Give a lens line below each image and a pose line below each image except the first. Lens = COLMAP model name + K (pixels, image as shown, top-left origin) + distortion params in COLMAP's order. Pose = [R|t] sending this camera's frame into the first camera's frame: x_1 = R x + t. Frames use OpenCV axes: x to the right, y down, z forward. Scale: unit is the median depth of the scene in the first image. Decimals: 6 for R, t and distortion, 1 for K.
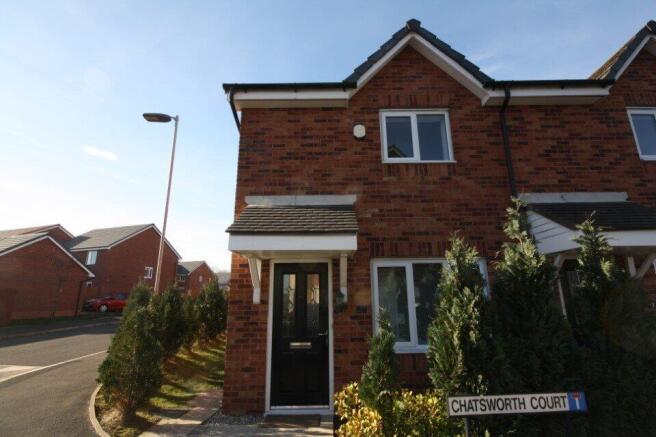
lens RADIAL K [[301.1, 0, 332.9], [0, 301.1, 224.6], [0, 0, 1]] dist [0.003924, -0.000589]
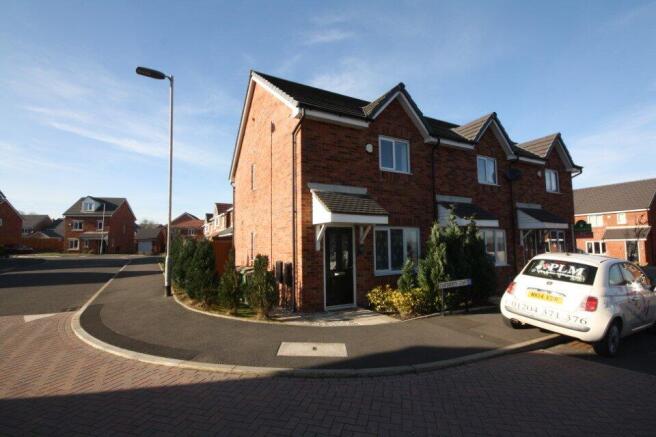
lens RADIAL K [[301.1, 0, 328.3], [0, 301.1, 224.4], [0, 0, 1]] dist [0.003924, -0.000589]
pose [[0.879444, 0.030626, 0.475017, -0.898114], [-0.109098, 0.984332, 0.138520, -0.107321], [-0.463332, -0.173644, 0.869006, -0.402306]]
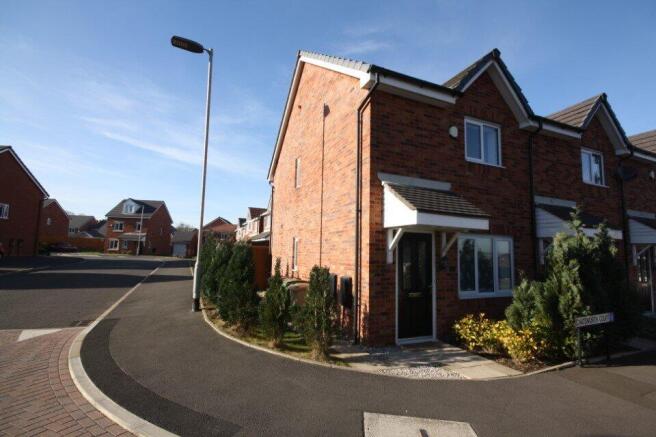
lens RADIAL K [[301.1, 0, 329.8], [0, 301.1, 223.4], [0, 0, 1]] dist [0.003924, -0.000589]
pose [[0.916720, 0.069577, 0.393425, -0.881659], [-0.125586, 0.984988, 0.118433, -0.016413], [-0.379279, -0.157979, 0.911696, -0.014140]]
